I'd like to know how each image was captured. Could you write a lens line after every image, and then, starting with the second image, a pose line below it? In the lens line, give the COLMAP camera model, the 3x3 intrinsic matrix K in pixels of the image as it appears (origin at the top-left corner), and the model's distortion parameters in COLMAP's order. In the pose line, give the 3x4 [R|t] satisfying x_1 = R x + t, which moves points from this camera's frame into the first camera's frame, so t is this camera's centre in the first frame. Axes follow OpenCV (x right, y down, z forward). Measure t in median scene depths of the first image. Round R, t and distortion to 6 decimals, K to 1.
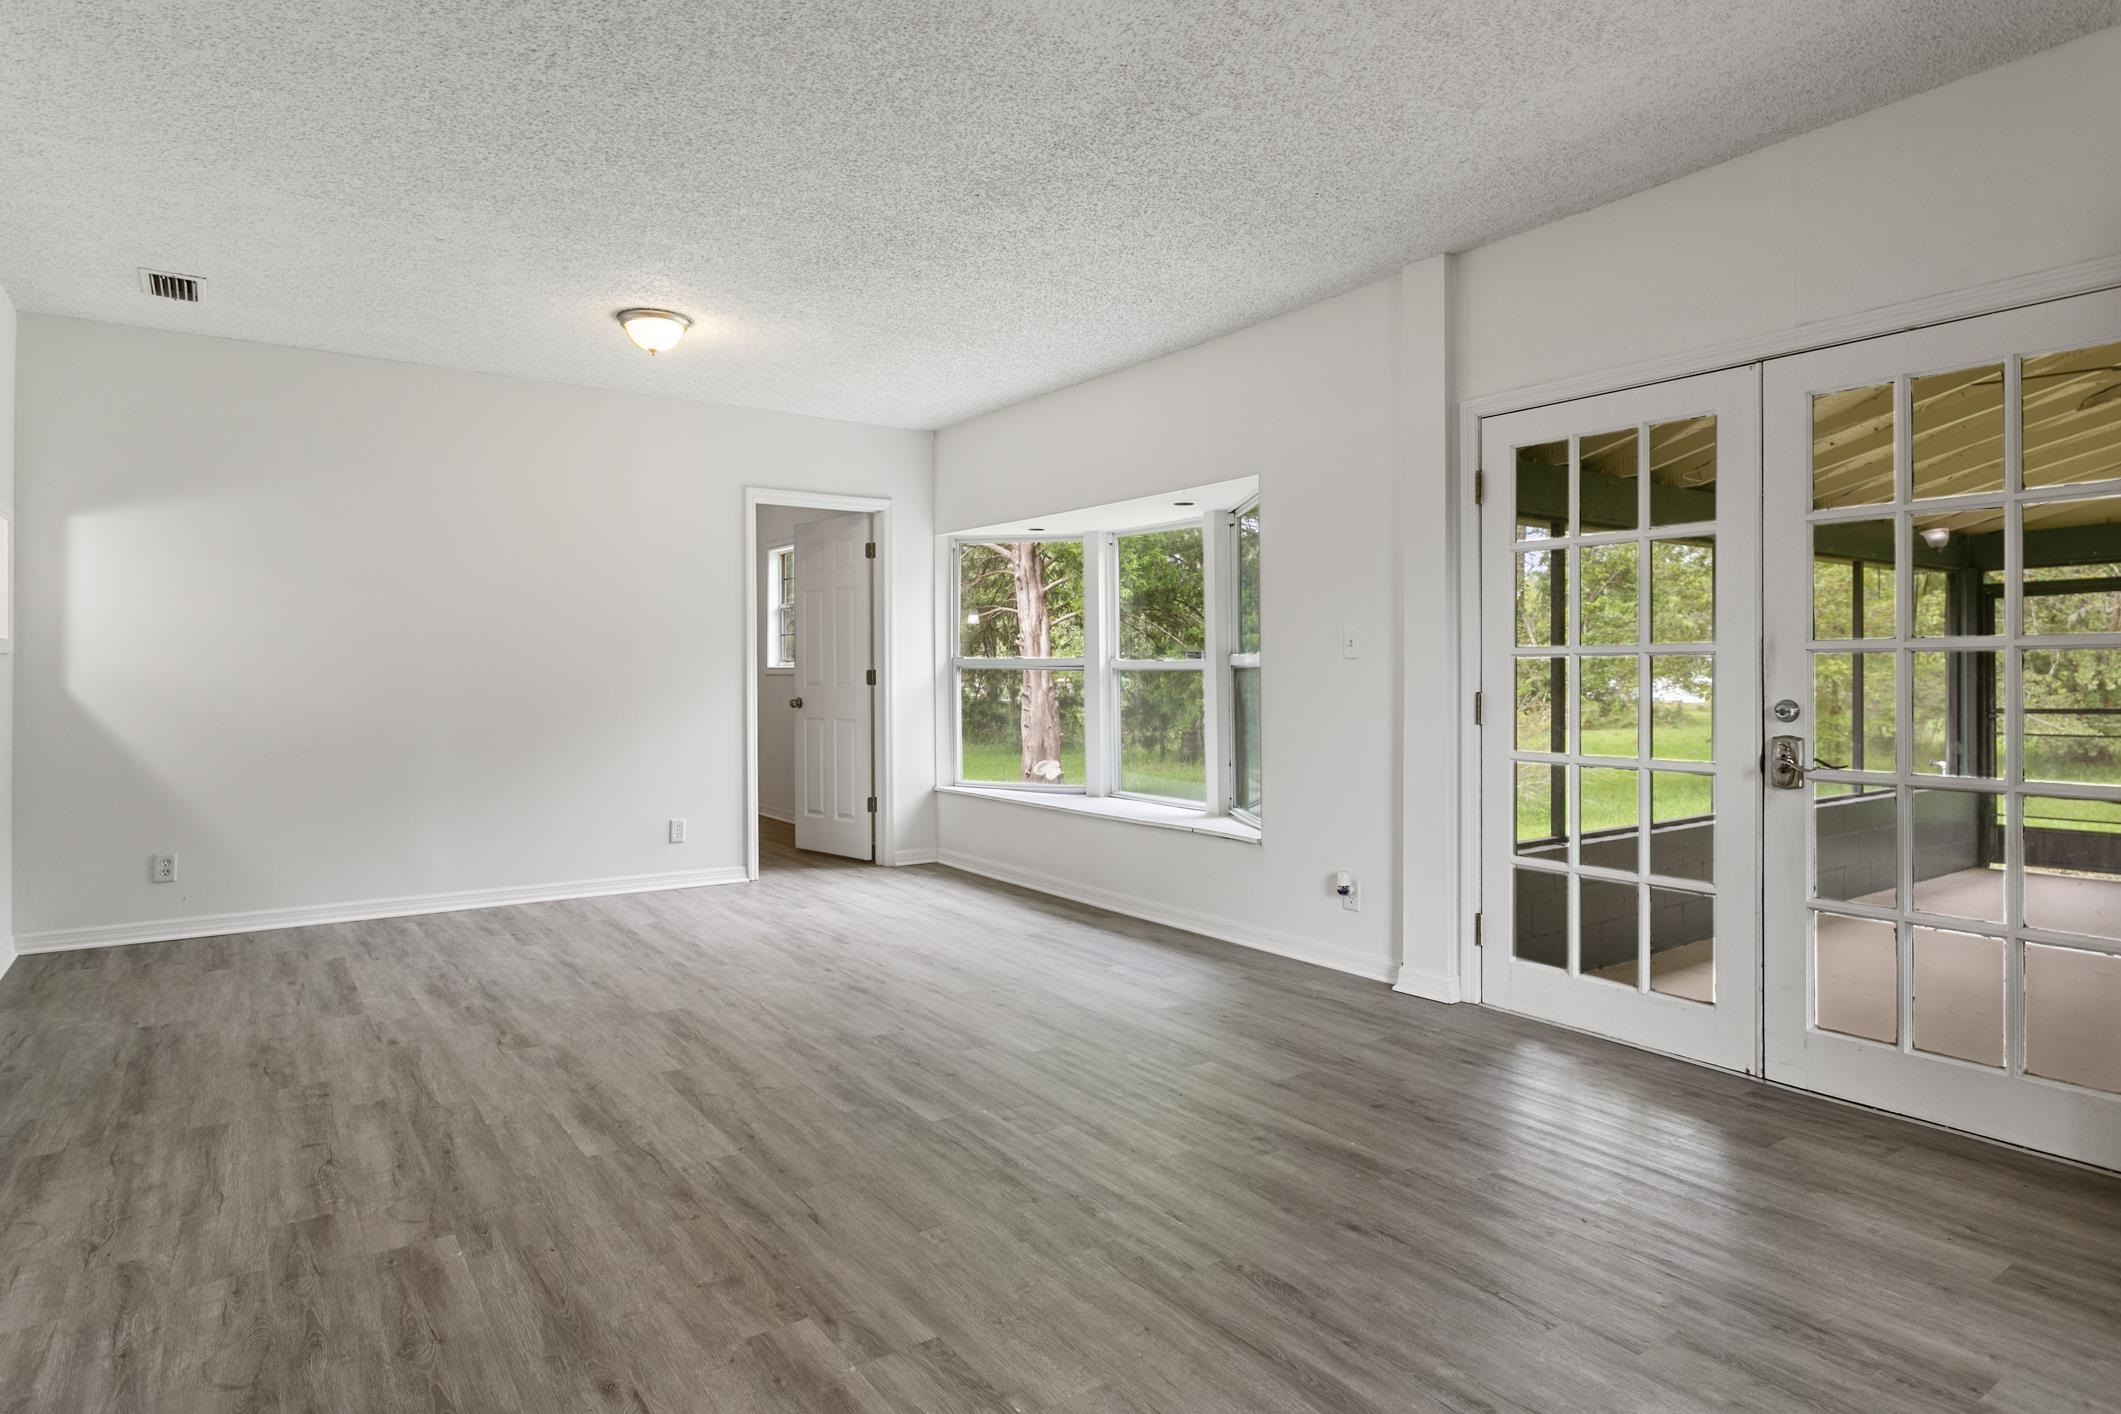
lens RADIAL K [[1201.9, 0, 1060.5], [0, 1201.9, 715.0], [0, 0, 1]] dist [-0.000388, 0.000405]
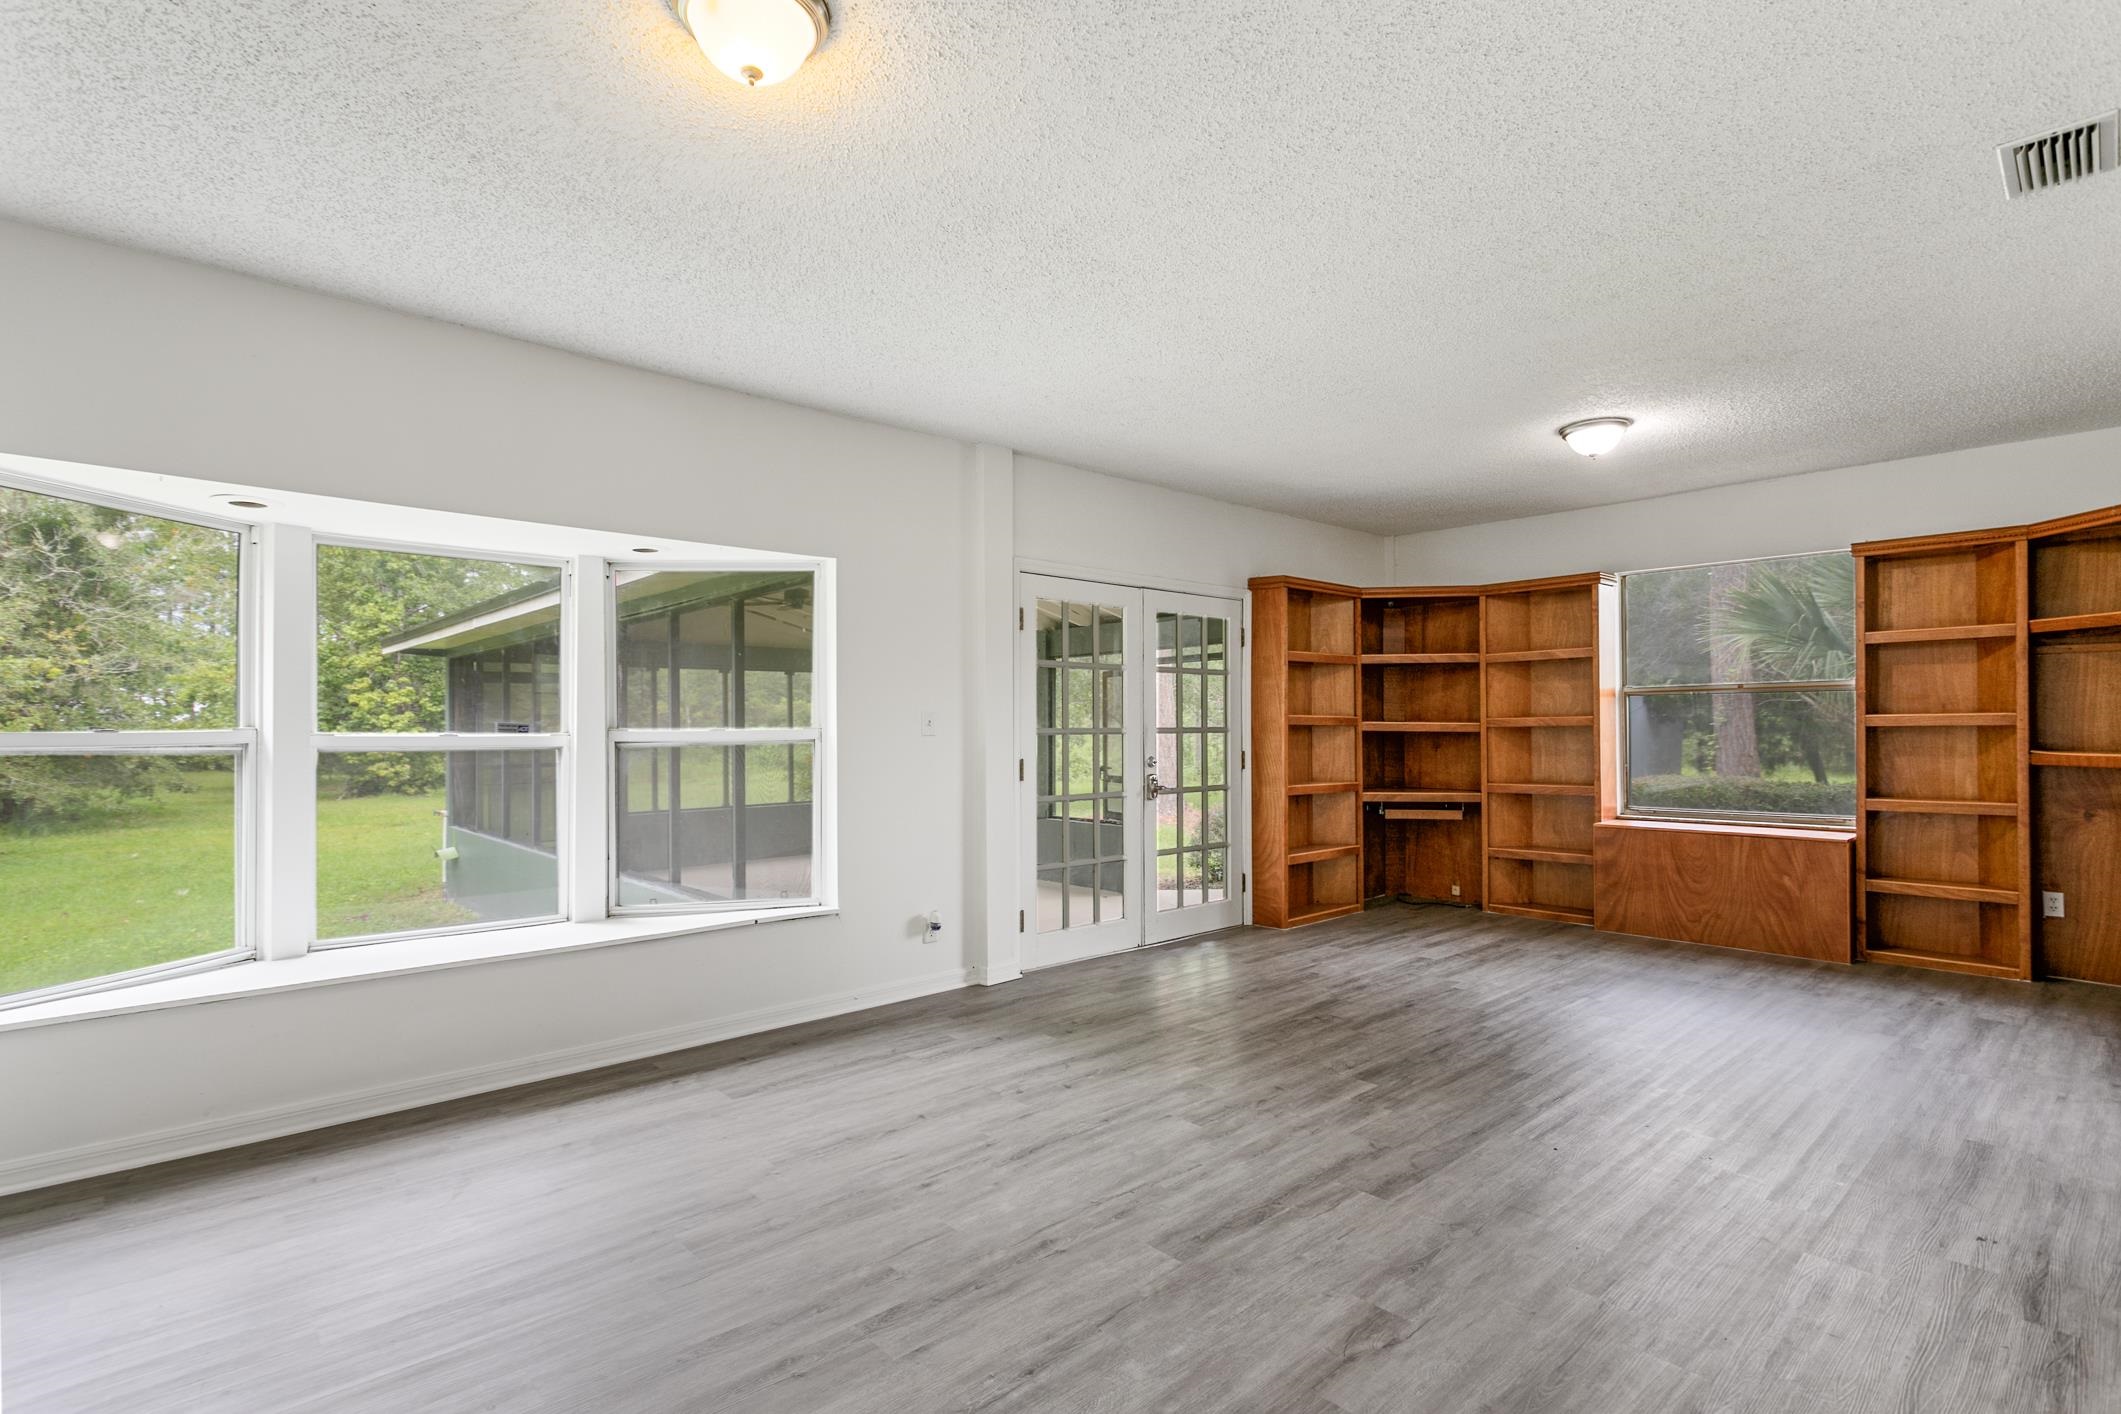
lens RADIAL K [[1024.9, 0, 1057.4], [0, 1024.9, 697.8], [0, 0, 1]] dist [0.006347, 0.000084]
pose [[-0.143123, 0.031073, 0.989217, -1.013976], [0.036702, 0.998986, -0.026070, -0.065953], [-0.989024, 0.032575, -0.144118, 1.266585]]
